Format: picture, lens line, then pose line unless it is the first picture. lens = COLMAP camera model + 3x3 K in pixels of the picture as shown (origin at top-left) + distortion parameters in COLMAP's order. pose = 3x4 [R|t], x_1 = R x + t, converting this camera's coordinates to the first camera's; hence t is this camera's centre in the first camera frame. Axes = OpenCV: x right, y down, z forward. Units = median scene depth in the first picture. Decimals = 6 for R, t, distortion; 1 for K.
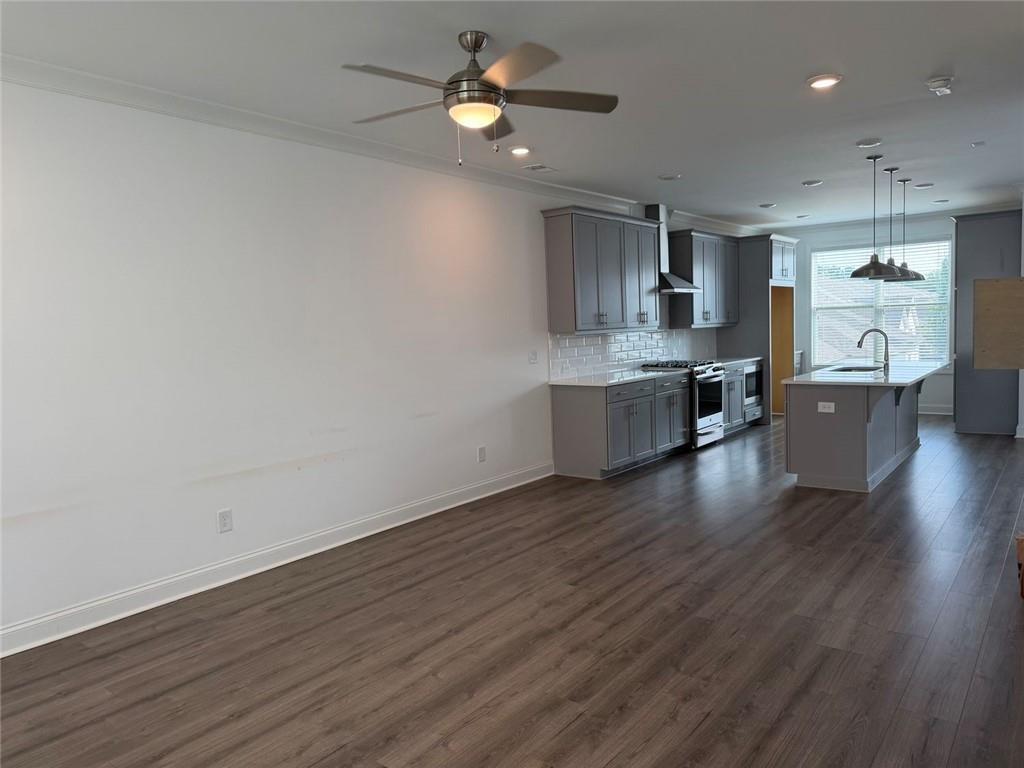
lens RADIAL K [[719.0, 0, 512.0], [0, 719.0, 384.0], [0, 0, 1]] dist [0.081825, -0.075175]
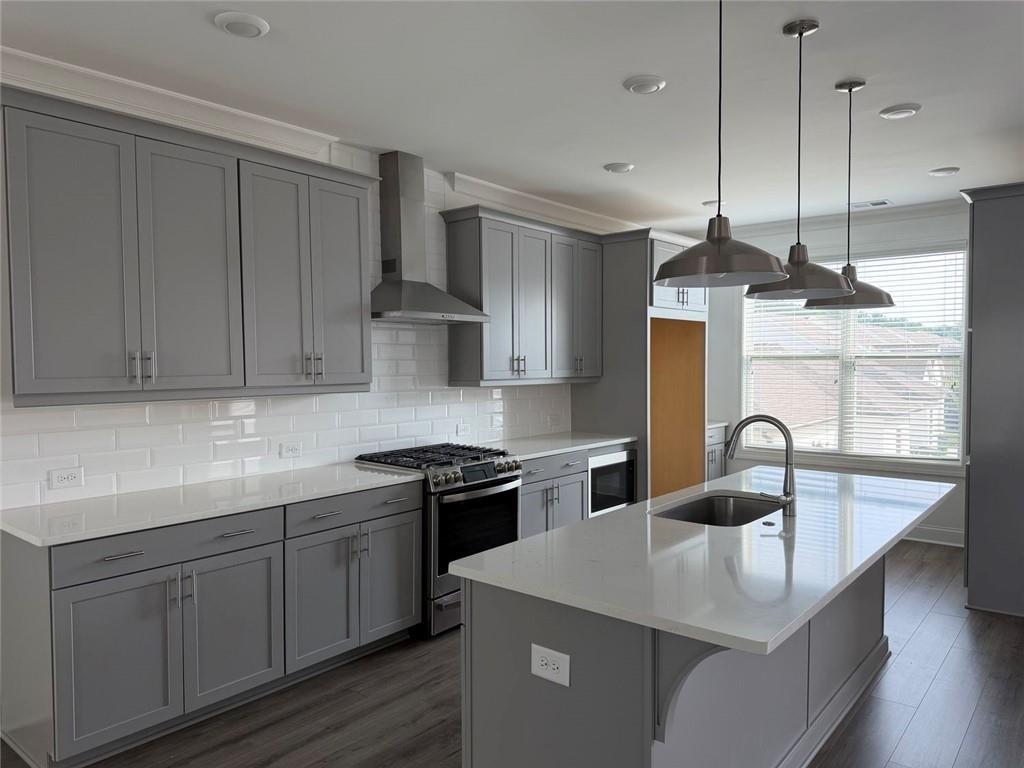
lens RADIAL K [[719.0, 0, 512.0], [0, 719.0, 384.0], [0, 0, 1]] dist [0.081825, -0.075175]
pose [[0.999092, 0.031635, -0.028522, 0.284931], [-0.033034, 0.998204, -0.049973, -0.052293], [0.026890, 0.050870, 0.998343, 0.452728]]
